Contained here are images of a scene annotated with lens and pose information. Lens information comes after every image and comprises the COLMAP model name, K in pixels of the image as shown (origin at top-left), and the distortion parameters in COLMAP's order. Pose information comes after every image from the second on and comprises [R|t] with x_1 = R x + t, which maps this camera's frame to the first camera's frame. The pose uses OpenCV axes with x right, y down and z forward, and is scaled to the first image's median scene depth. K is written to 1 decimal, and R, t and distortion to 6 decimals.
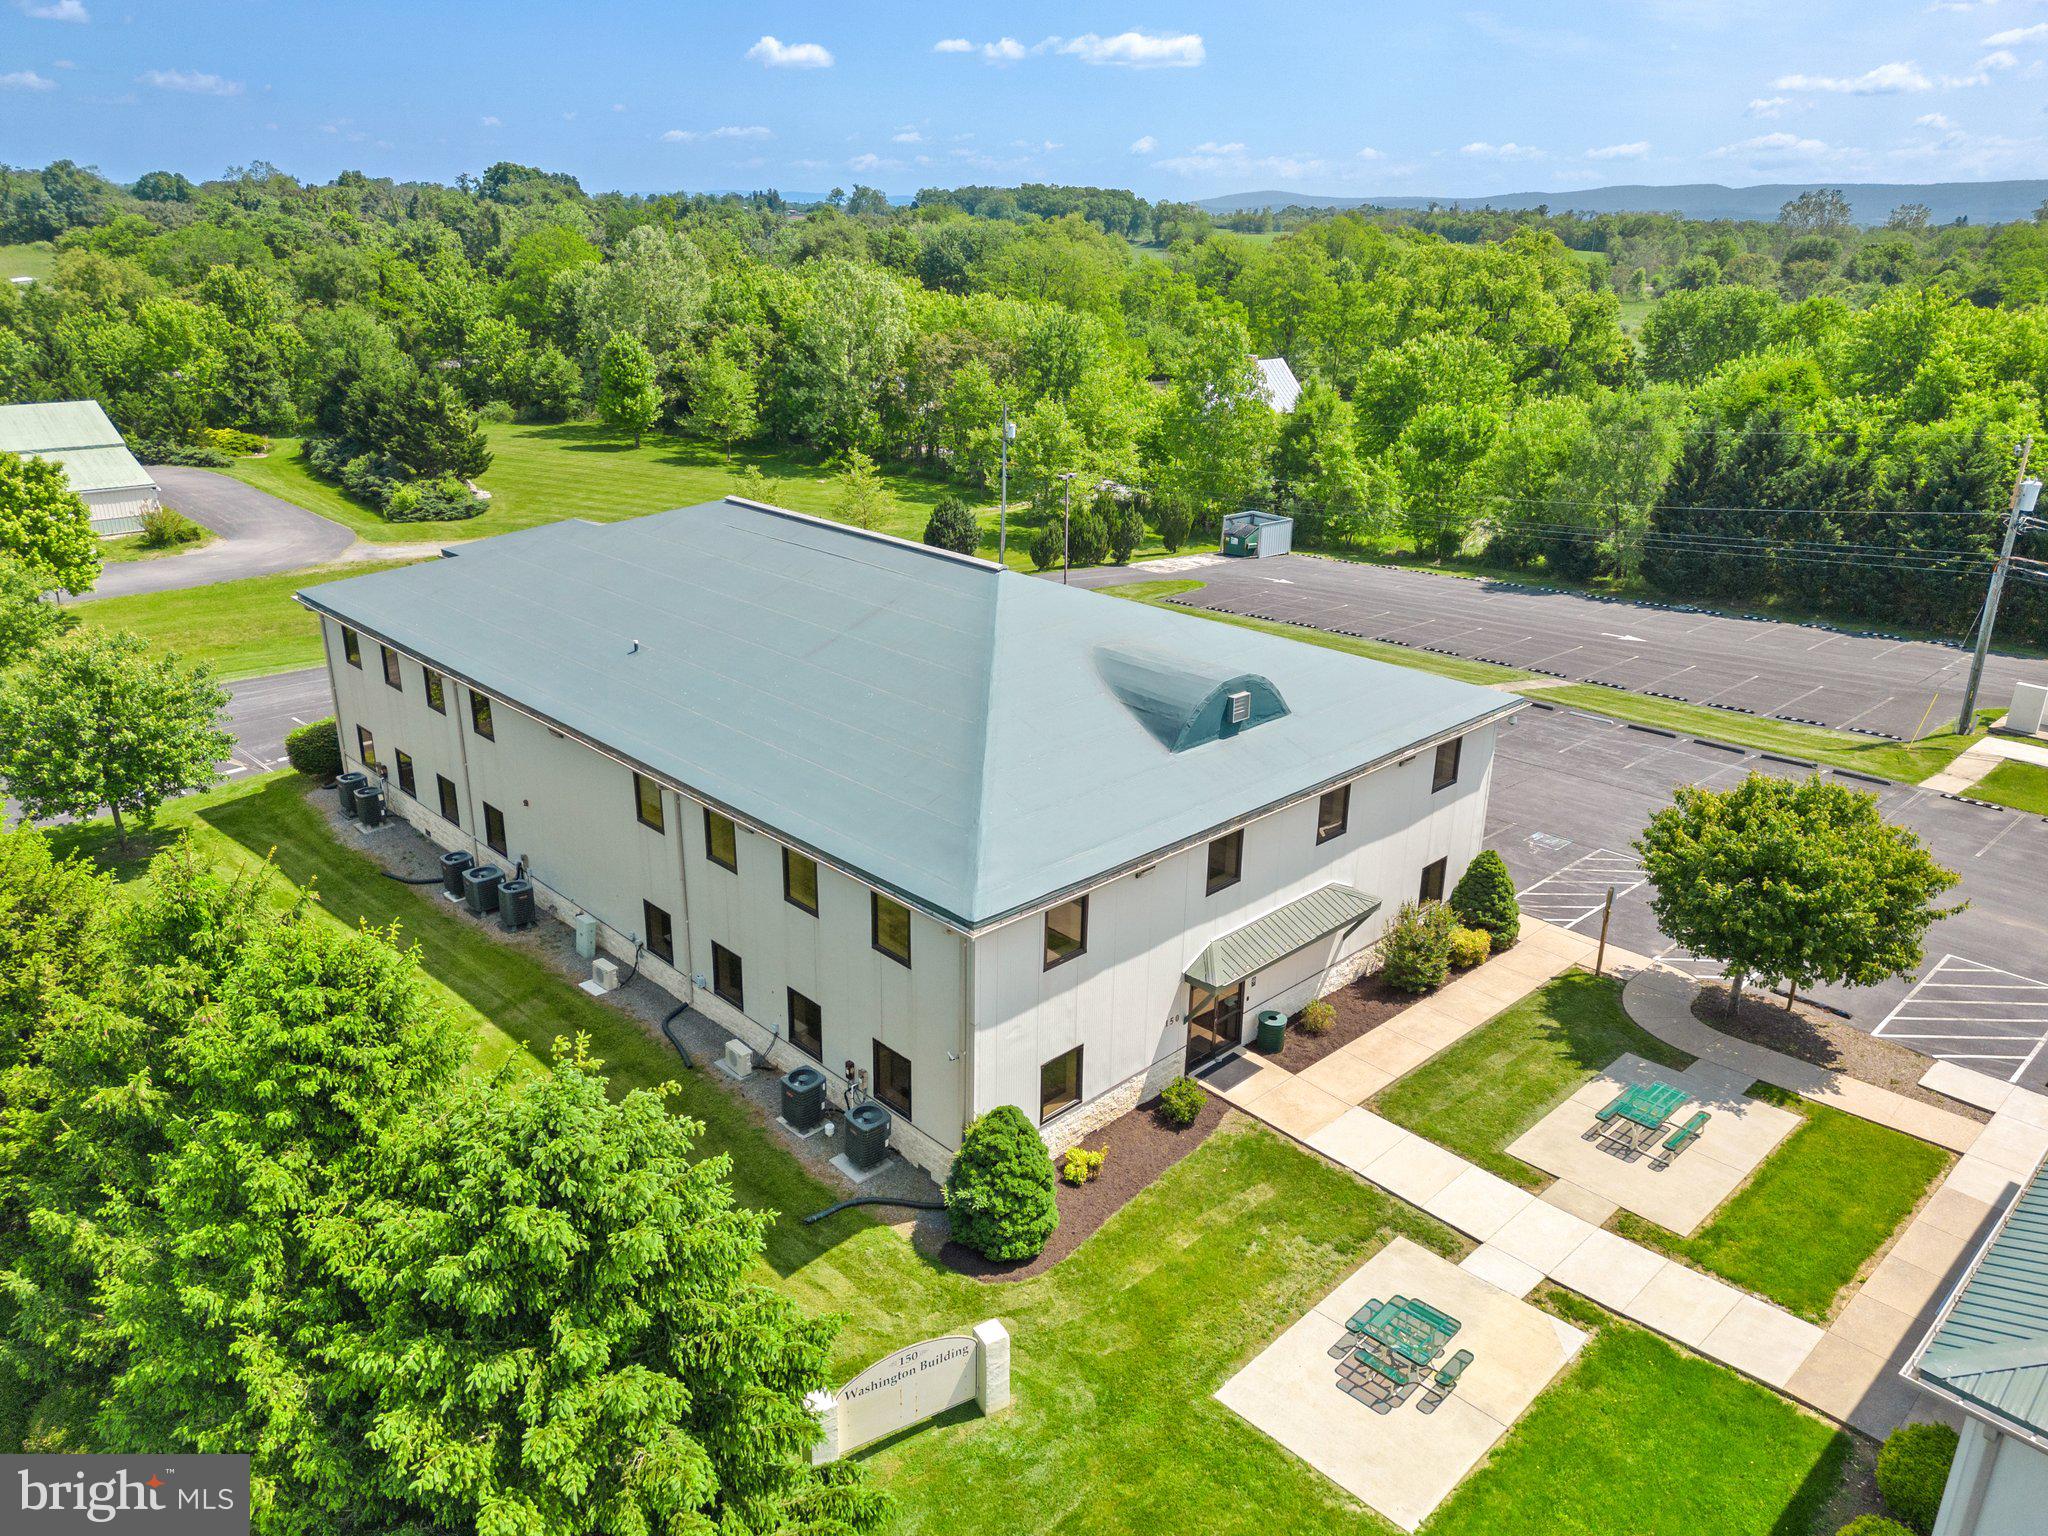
lens RADIAL K [[1447.6, 0, 1033.6], [0, 1447.6, 769.1], [0, 0, 1]] dist [0.097752, -0.110161]
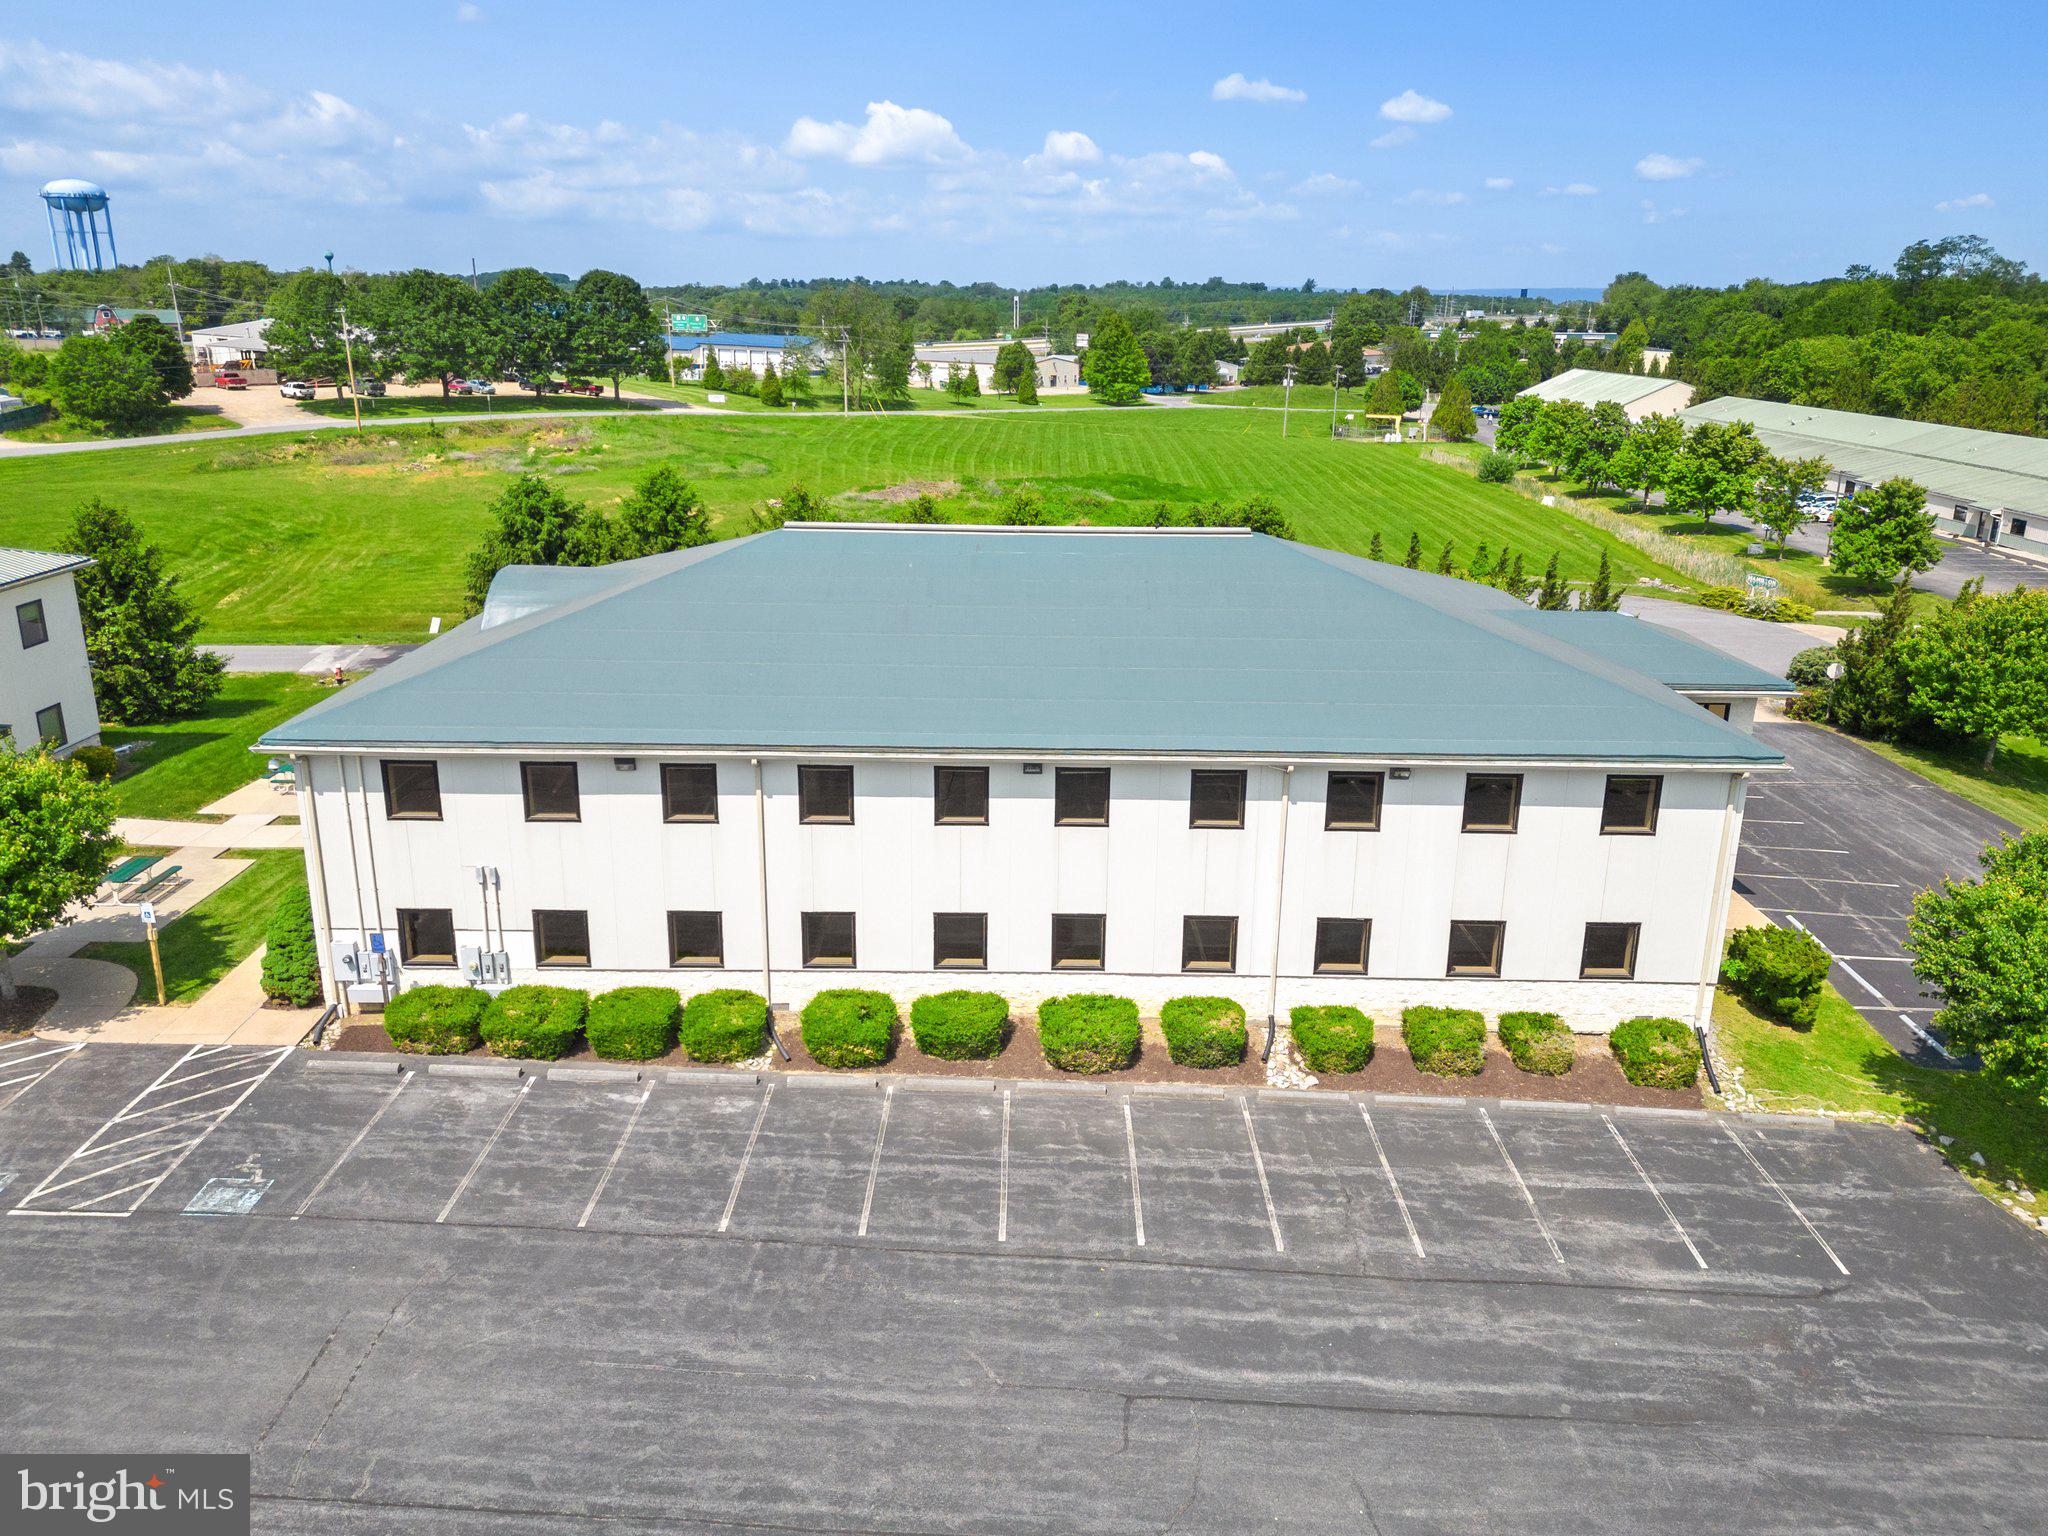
lens RADIAL K [[1488.8, 0, 1024.0], [0, 1488.8, 768.0], [0, 0, 1]] dist [0.064313, -0.050293]
pose [[-0.701679, 0.189764, -0.686758, 0.720205], [-0.267982, 0.822813, 0.501163, -0.665795], [0.660176, 0.535694, -0.526497, 2.026290]]
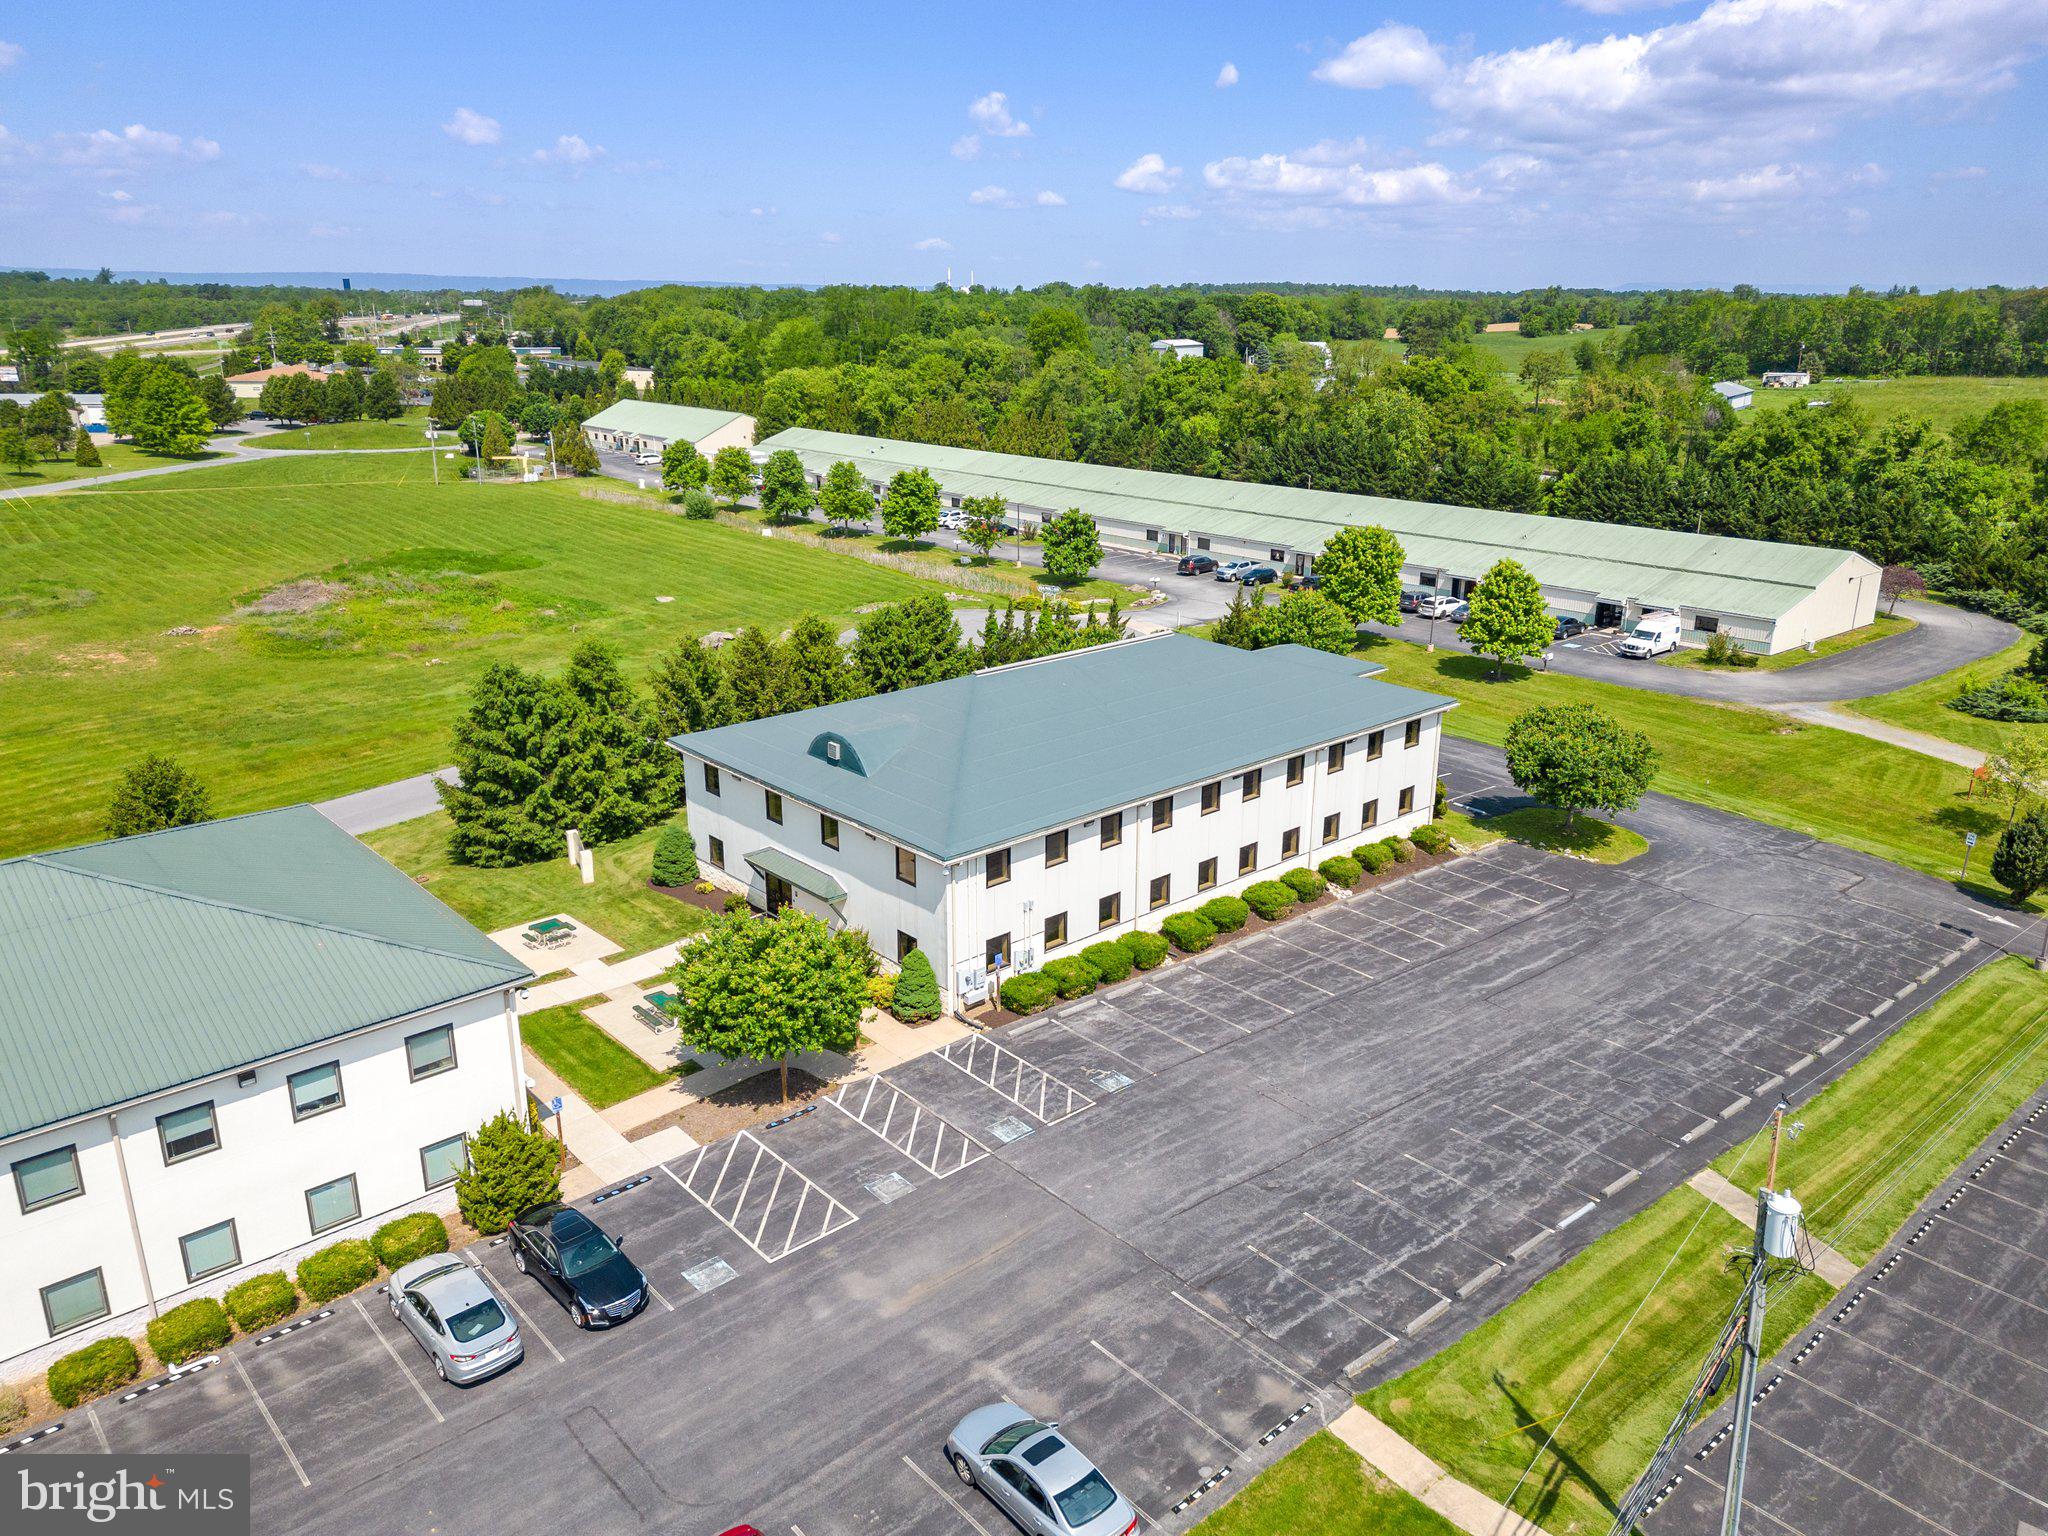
lens RADIAL K [[1447.6, 0, 1033.6], [0, 1447.6, 769.1], [0, 0, 1]] dist [0.097752, -0.110161]
pose [[-0.041391, 0.292762, -0.955289, 1.858170], [-0.352178, 0.890470, 0.288156, -0.629518], [0.935017, 0.348359, 0.066247, 1.127727]]
